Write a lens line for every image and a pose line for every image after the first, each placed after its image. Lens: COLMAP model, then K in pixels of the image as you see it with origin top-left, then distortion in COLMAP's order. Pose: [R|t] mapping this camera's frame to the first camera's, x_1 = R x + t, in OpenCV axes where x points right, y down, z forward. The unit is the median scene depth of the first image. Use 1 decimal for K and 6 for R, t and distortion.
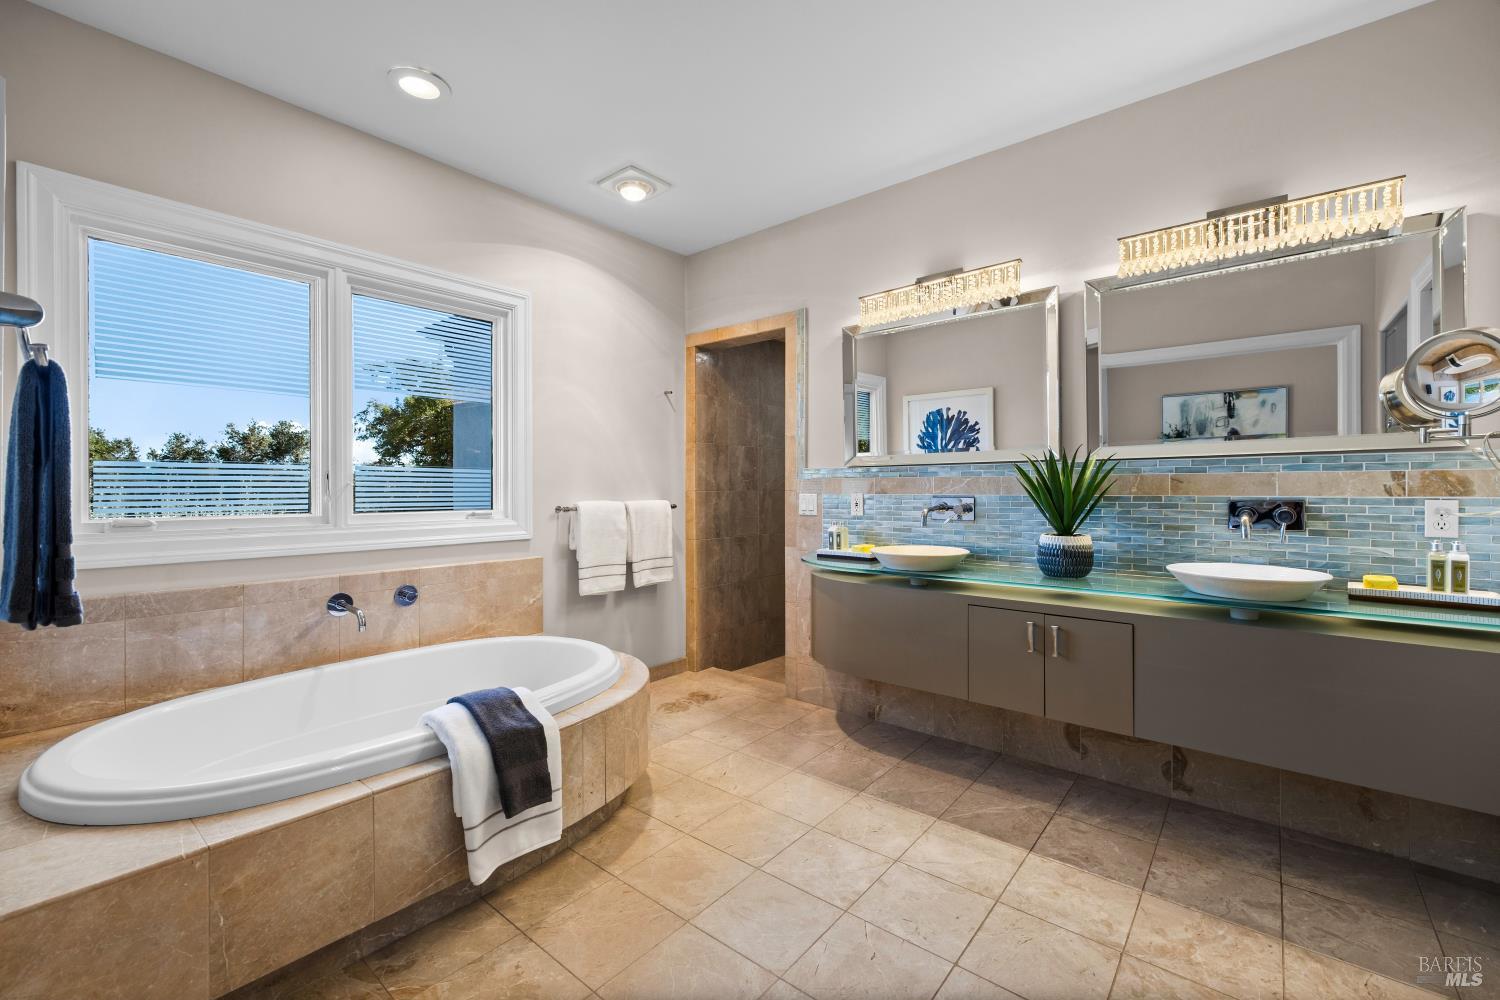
lens RADIAL K [[639.4, 0, 750.3], [0, 639.4, 484.5], [0, 0, 1]] dist [0.003030, 0.000397]
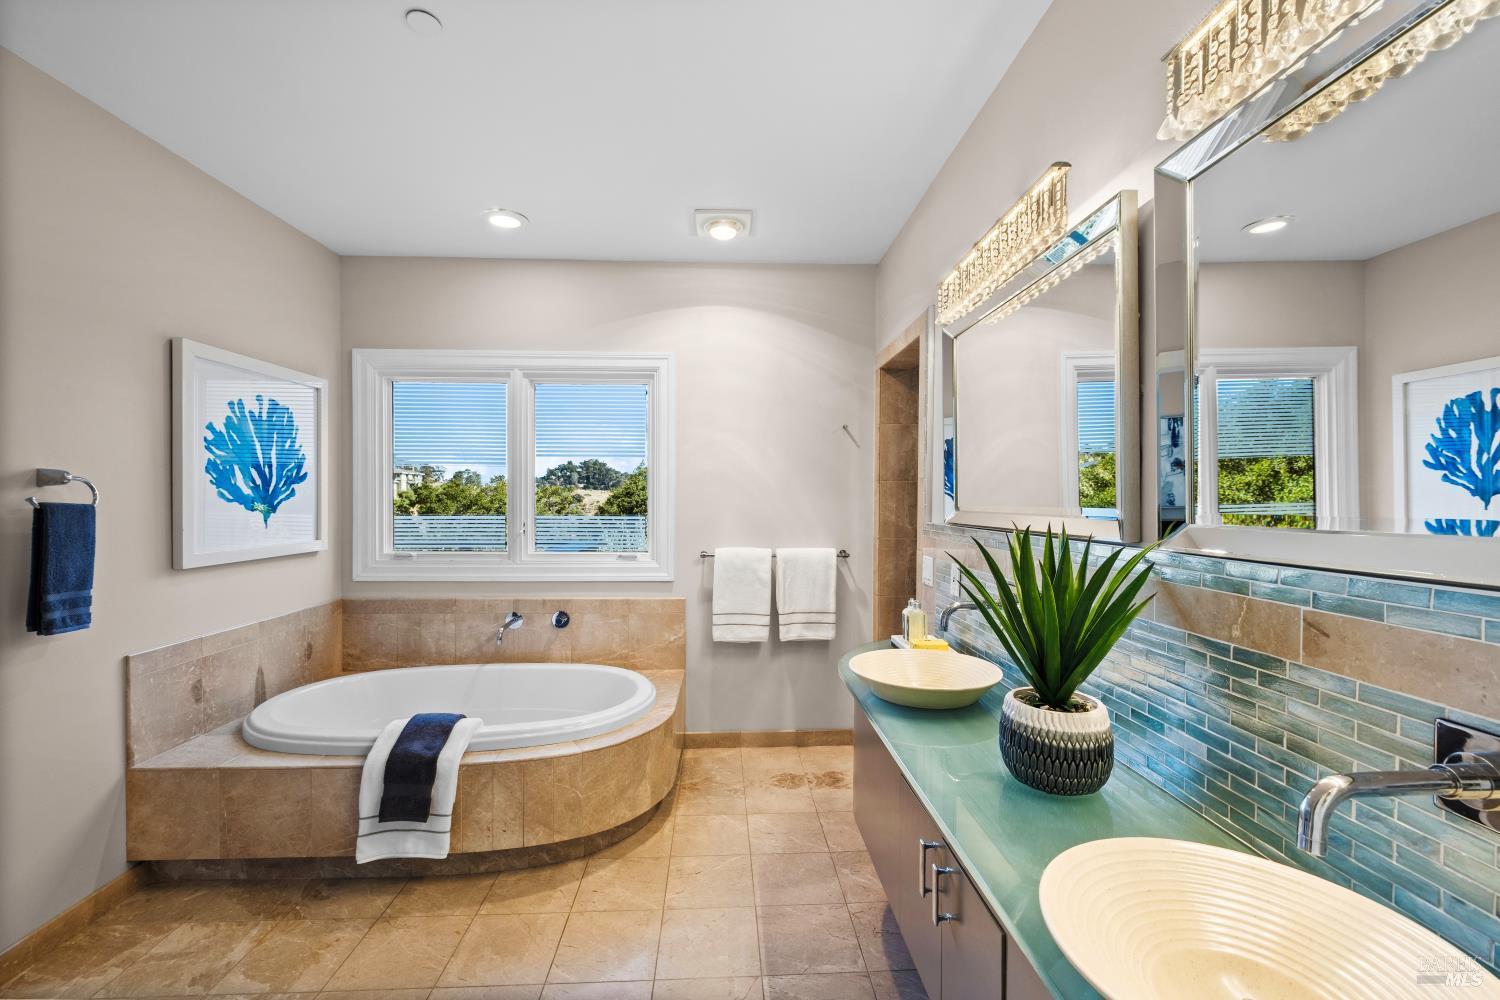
lens RADIAL K [[639.4, 0, 748.3], [0, 639.4, 500.9], [0, 0, 1]] dist [0.003030, 0.000397]
pose [[0.670056, 0.011426, -0.742223, 0.671381], [-0.002488, 0.999910, 0.013147, -0.080300], [0.742307, -0.006963, 0.670024, 0.461388]]
